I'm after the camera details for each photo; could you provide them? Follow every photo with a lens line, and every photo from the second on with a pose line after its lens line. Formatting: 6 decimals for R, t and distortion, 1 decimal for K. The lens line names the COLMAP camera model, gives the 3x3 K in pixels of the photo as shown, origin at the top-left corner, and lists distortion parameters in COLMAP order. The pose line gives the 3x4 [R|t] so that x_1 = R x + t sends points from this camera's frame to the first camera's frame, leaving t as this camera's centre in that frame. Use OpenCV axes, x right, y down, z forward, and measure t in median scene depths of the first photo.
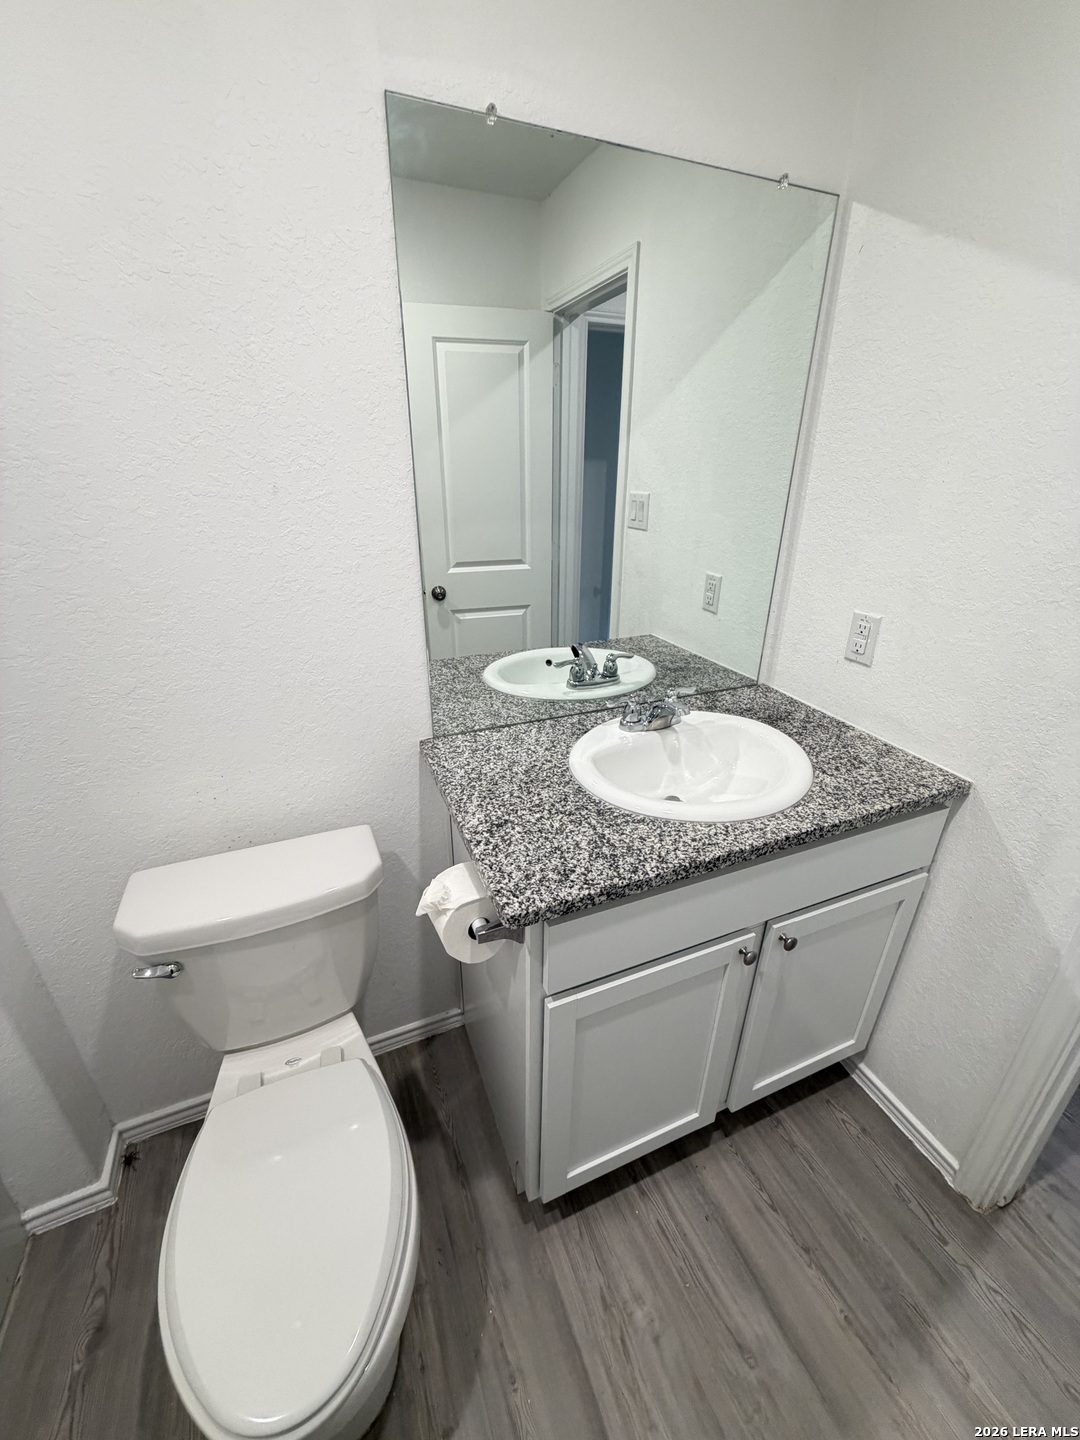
lens RADIAL K [[578.4, 0, 543.7], [0, 578.4, 716.3], [0, 0, 1]] dist [-0.000247, 0.000503]
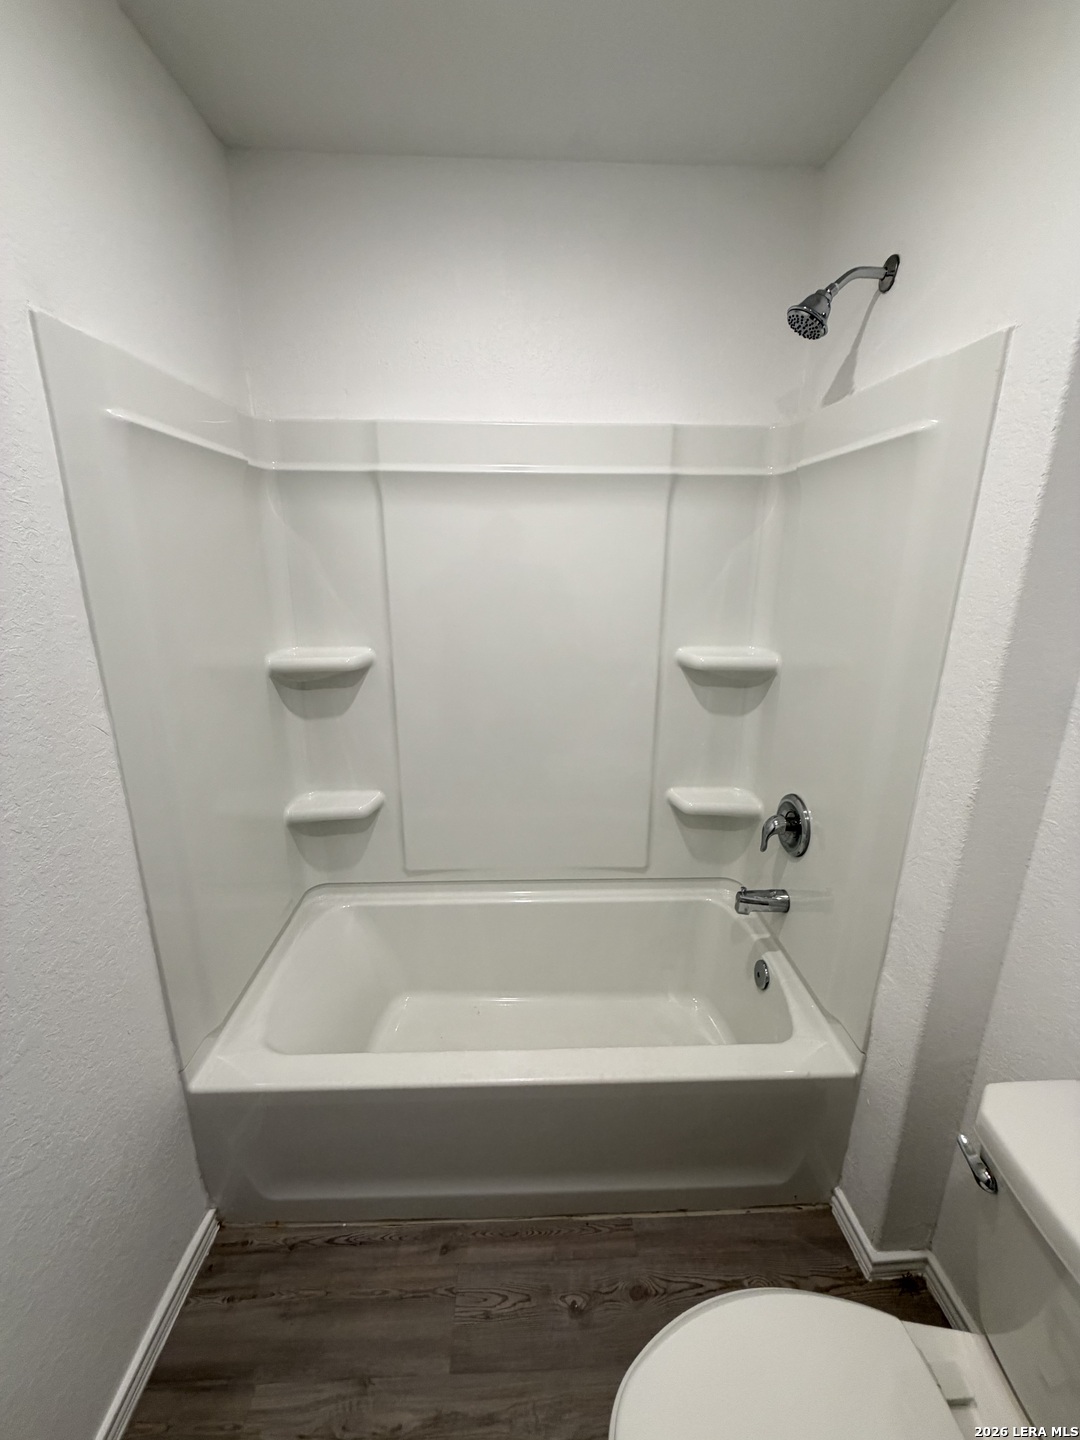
lens RADIAL K [[578.4, 0, 537.9], [0, 578.4, 721.2], [0, 0, 1]] dist [-0.000247, 0.000503]
pose [[-0.351838, 0.254826, -0.900707, 0.130274], [-0.386634, 0.836753, 0.387761, -0.153196], [0.852481, 0.484673, -0.195877, 0.265292]]
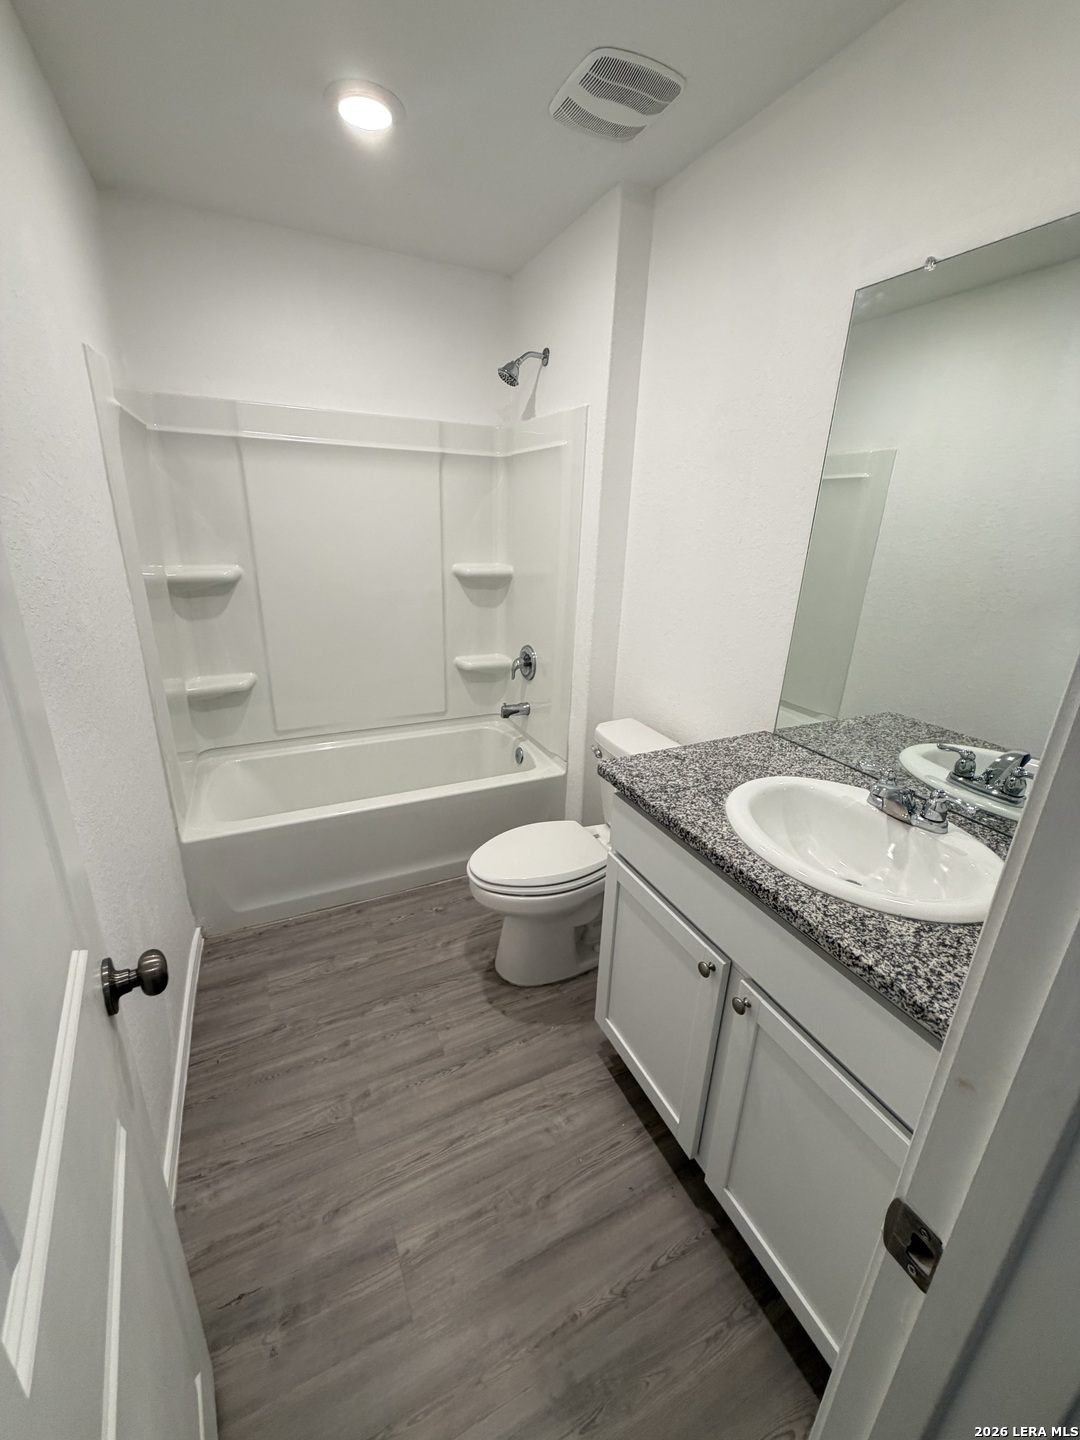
lens RADIAL K [[578.4, 0, 530.7], [0, 578.4, 720.7], [0, 0, 1]] dist [-0.000247, 0.000503]
pose [[0.040644, 0.333138, -0.942002, 1.116871], [-0.434060, 0.855060, 0.283664, -0.133382], [0.899967, 0.397356, 0.179355, 0.307408]]
